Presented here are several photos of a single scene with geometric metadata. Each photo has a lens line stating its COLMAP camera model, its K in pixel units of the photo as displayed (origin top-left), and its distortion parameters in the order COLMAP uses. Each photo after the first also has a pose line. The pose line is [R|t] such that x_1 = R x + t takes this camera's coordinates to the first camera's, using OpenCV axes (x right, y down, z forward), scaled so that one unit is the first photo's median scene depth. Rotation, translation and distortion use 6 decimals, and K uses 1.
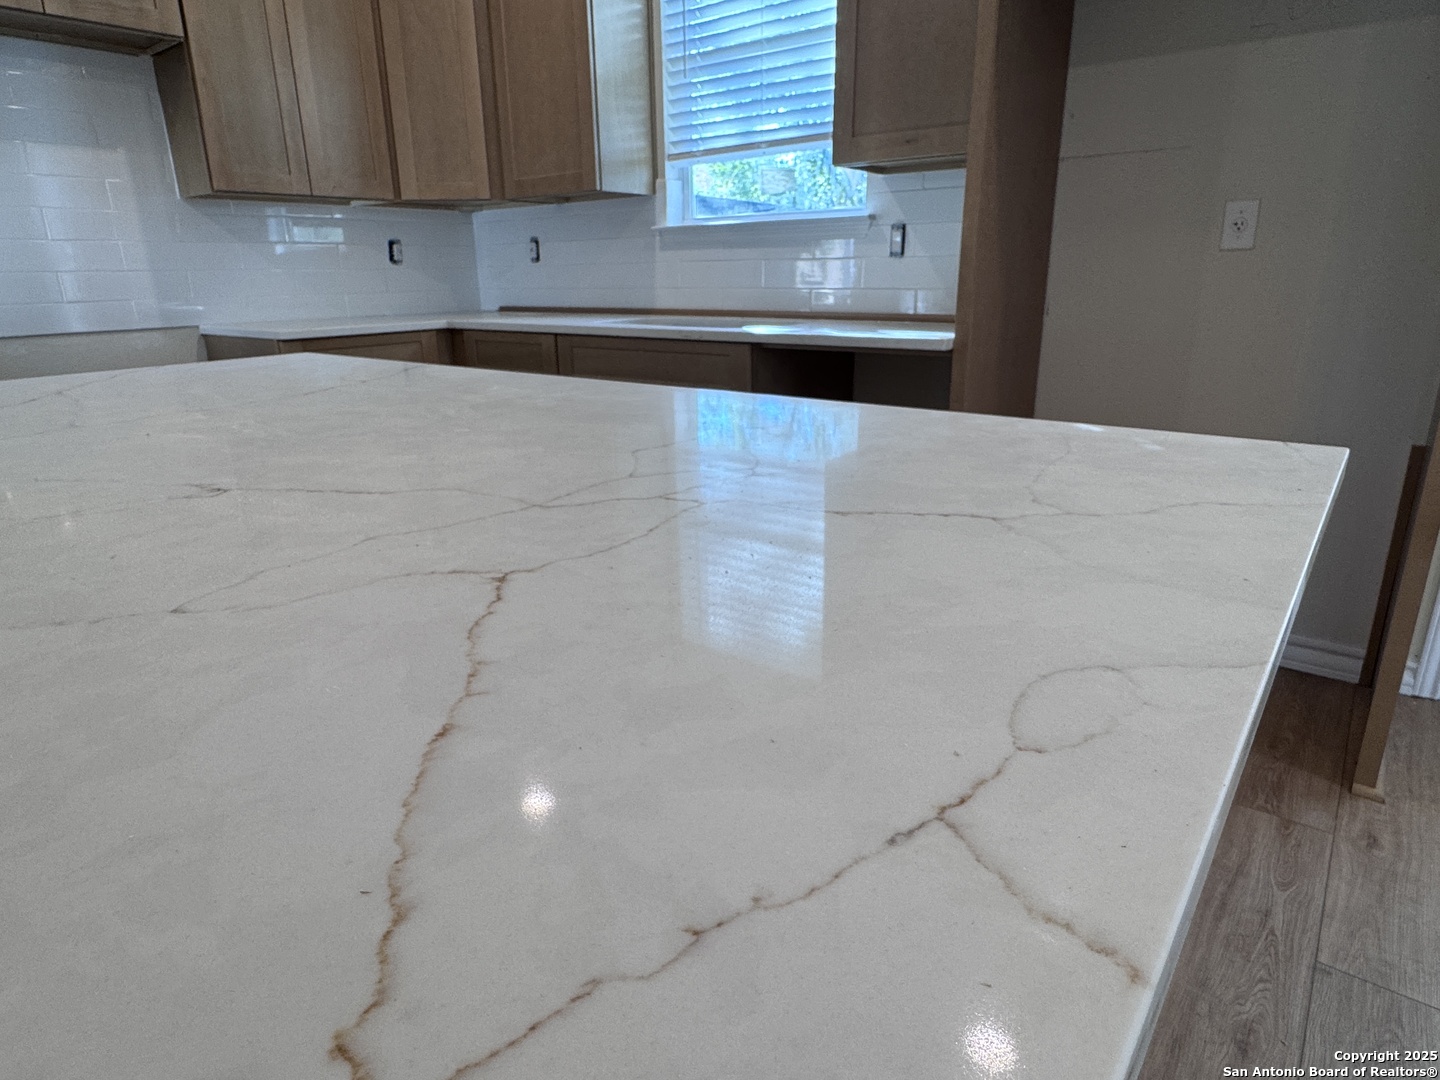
lens RADIAL K [[839.1, 0, 708.8], [0, 839.1, 535.4], [0, 0, 1]] dist [-0.004704, 0.002483]
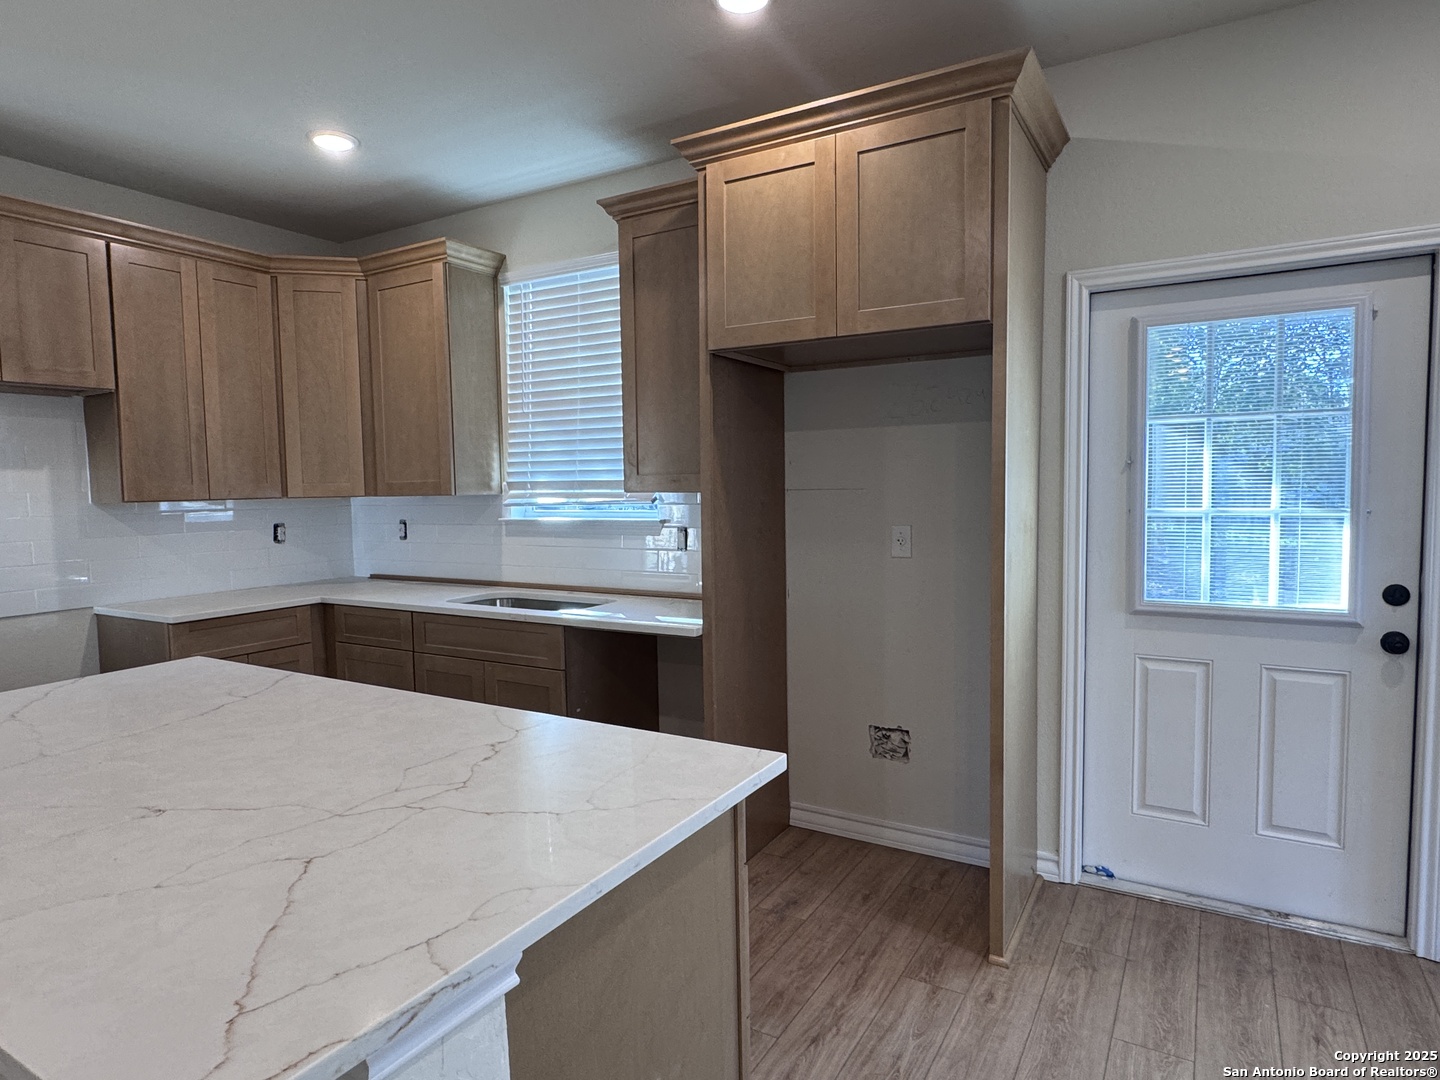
lens RADIAL K [[839.1, 0, 714.2], [0, 839.1, 540.0], [0, 0, 1]] dist [-0.004704, 0.002483]
pose [[0.991087, -0.010776, 0.132781, 0.093861], [0.041901, 0.971353, -0.233917, -0.037116], [-0.126457, 0.237396, 0.963147, -0.261335]]
